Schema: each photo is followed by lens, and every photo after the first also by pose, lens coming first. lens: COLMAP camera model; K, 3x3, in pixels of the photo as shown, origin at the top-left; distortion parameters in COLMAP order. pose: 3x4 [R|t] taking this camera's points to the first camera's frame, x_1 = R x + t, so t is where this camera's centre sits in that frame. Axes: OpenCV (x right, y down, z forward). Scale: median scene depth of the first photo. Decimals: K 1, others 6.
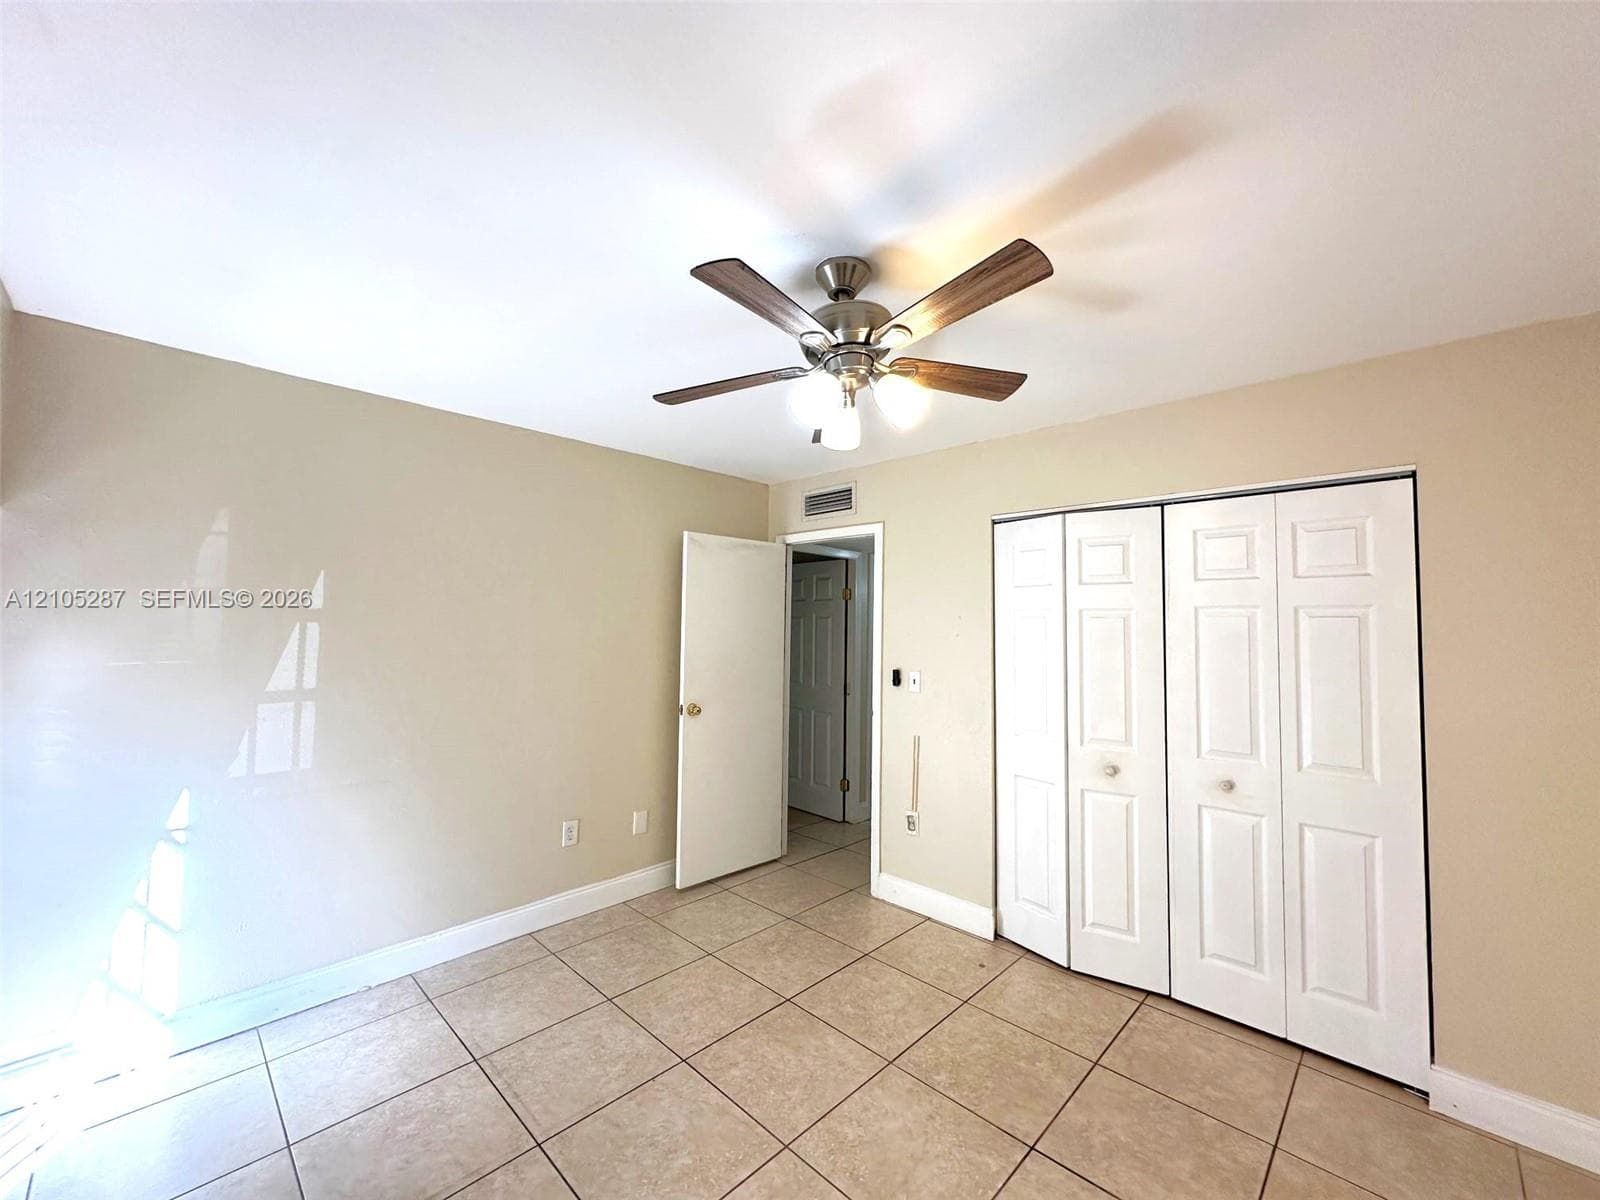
lens RADIAL K [[637.1, 0, 802.1], [0, 637.1, 596.9], [0, 0, 1]] dist [-0.005297, 0.001213]
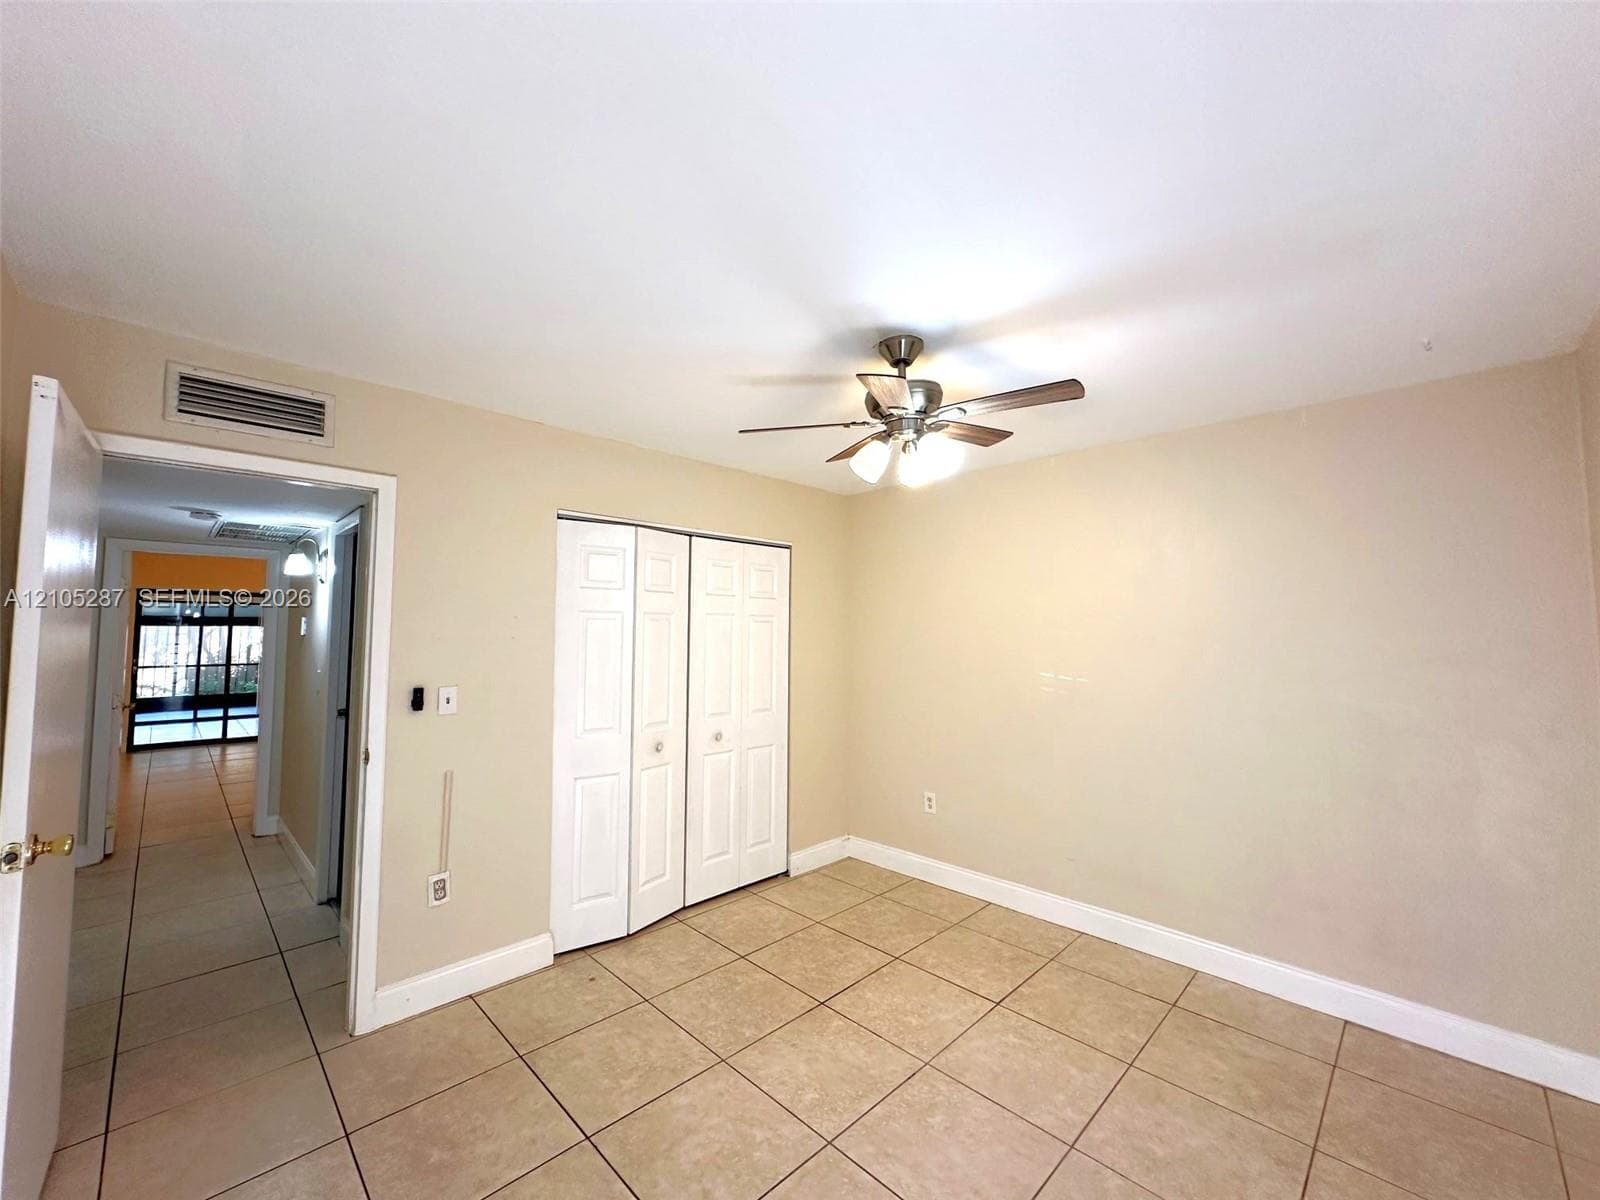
lens RADIAL K [[637.1, 0, 801.9], [0, 637.1, 597.5], [0, 0, 1]] dist [-0.005297, 0.001213]
pose [[0.015425, 0.040494, 0.999061, -0.790607], [-0.053432, 0.997785, -0.039617, 0.025477], [-0.998452, -0.052771, 0.017555, 0.785411]]
